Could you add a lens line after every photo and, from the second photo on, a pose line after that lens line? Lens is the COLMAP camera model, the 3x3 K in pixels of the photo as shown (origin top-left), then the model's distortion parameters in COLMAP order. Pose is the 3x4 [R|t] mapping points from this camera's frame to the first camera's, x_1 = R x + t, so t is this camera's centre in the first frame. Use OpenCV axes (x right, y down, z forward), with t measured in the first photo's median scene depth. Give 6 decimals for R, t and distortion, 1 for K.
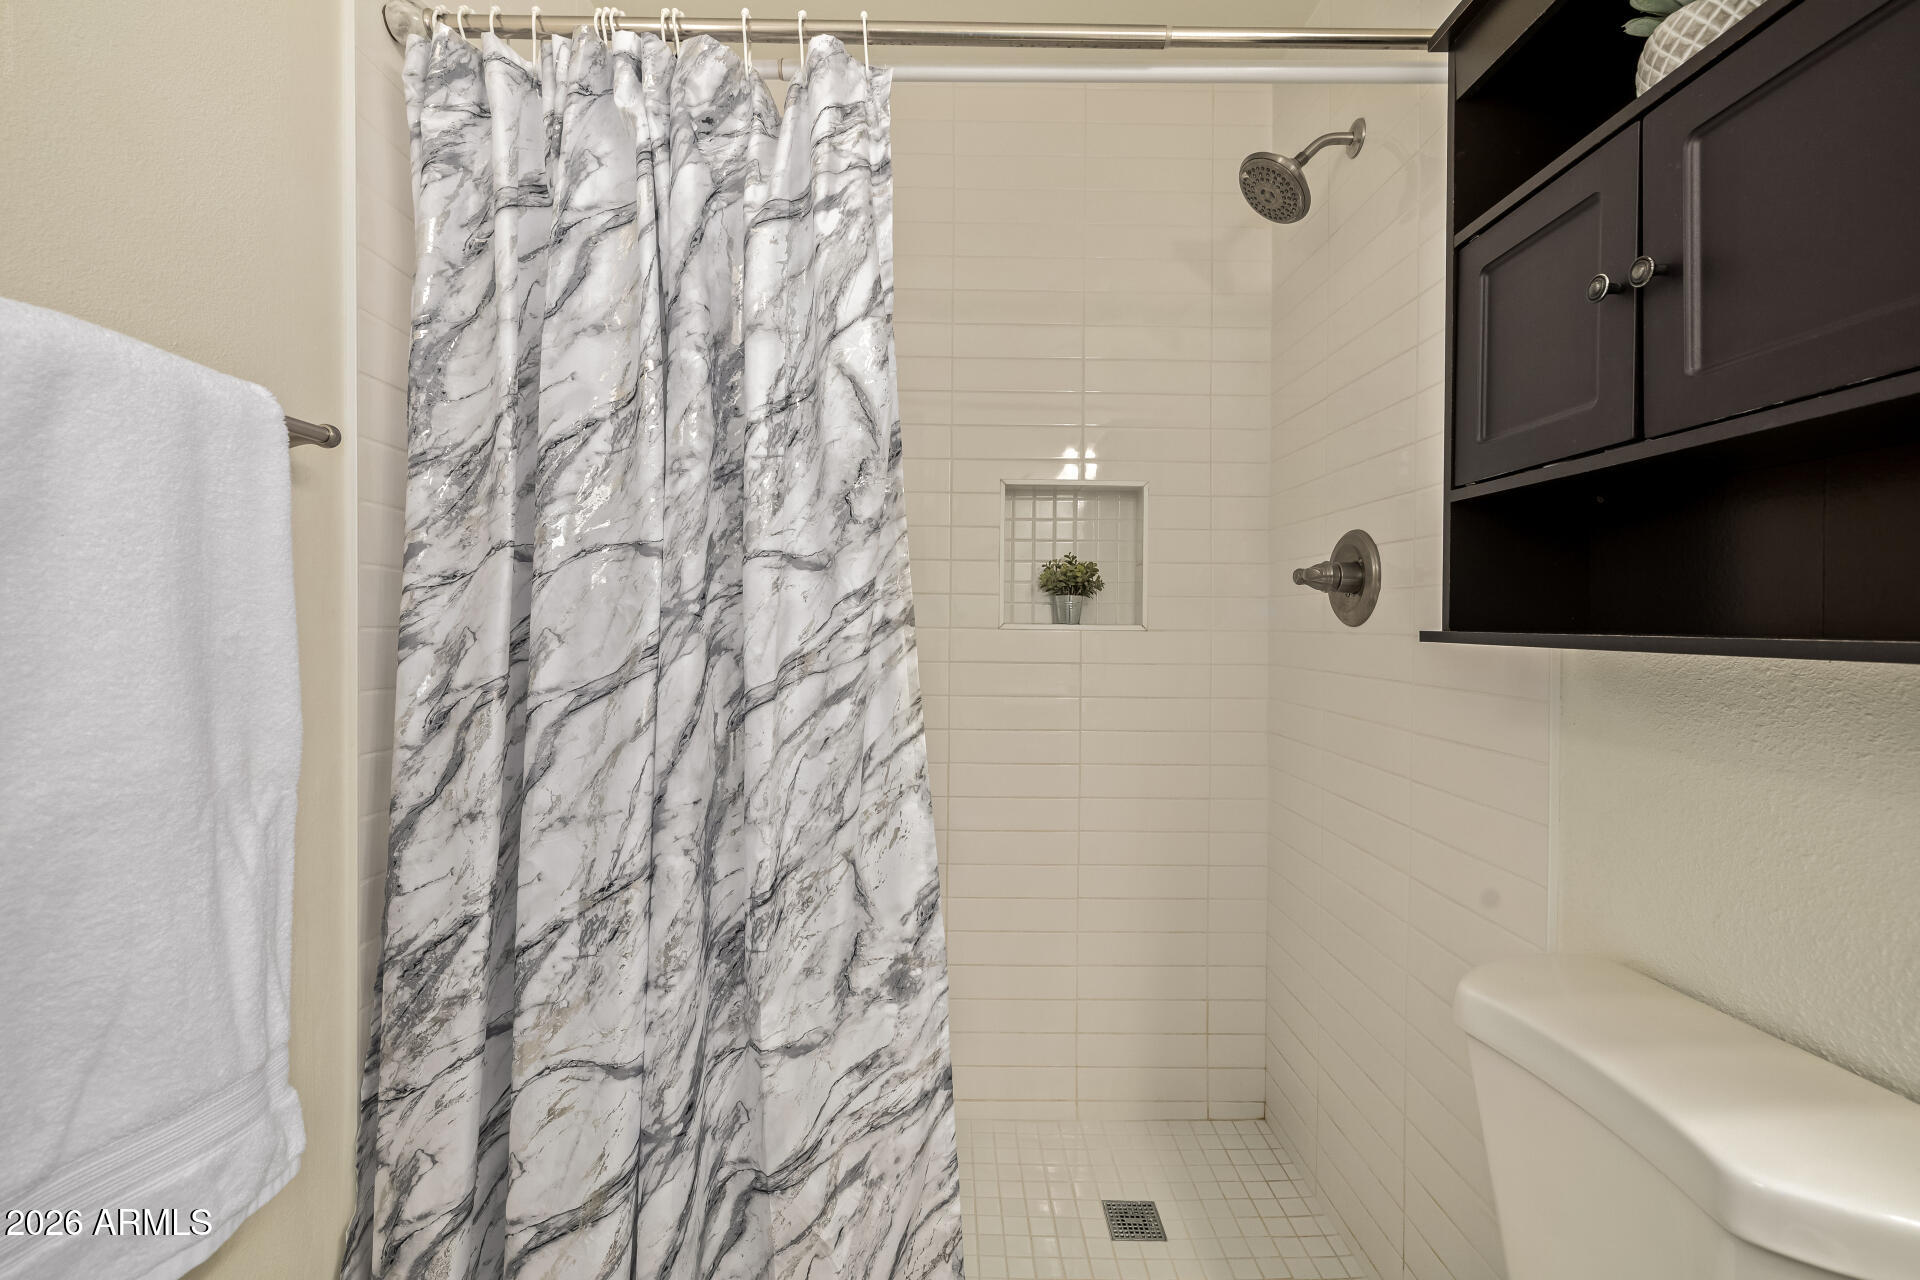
lens RADIAL K [[816.6, 0, 948.1], [0, 816.6, 626.8], [0, 0, 1]] dist [-0.000107, 0.000192]
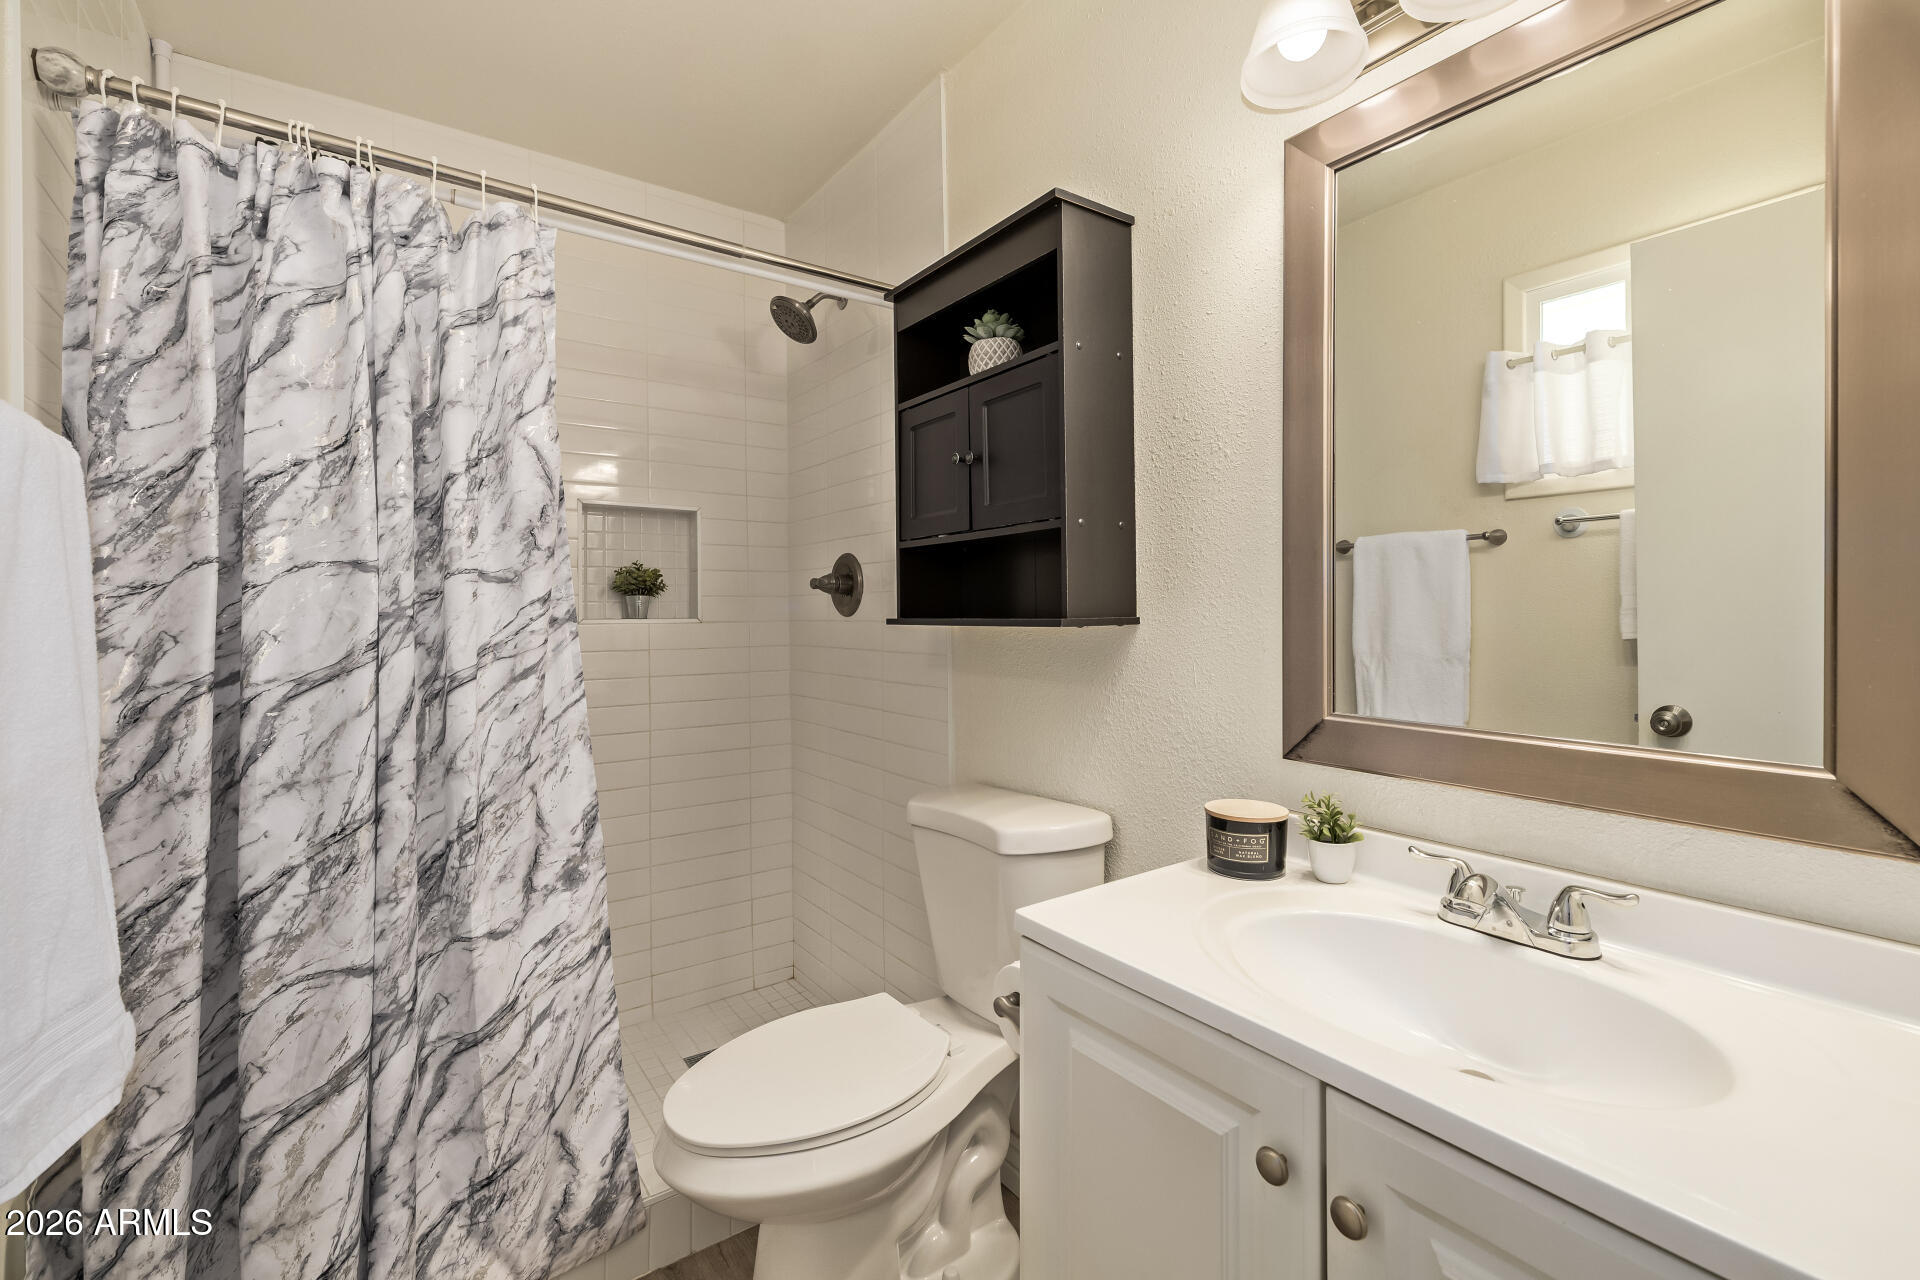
lens RADIAL K [[816.6, 0, 948.1], [0, 816.6, 626.8], [0, 0, 1]] dist [-0.000107, 0.000192]
pose [[0.821999, -0.025201, 0.568932, -0.340272], [0.019391, 0.999680, 0.016266, -0.003762], [-0.569159, -0.002338, 0.822224, -0.566506]]
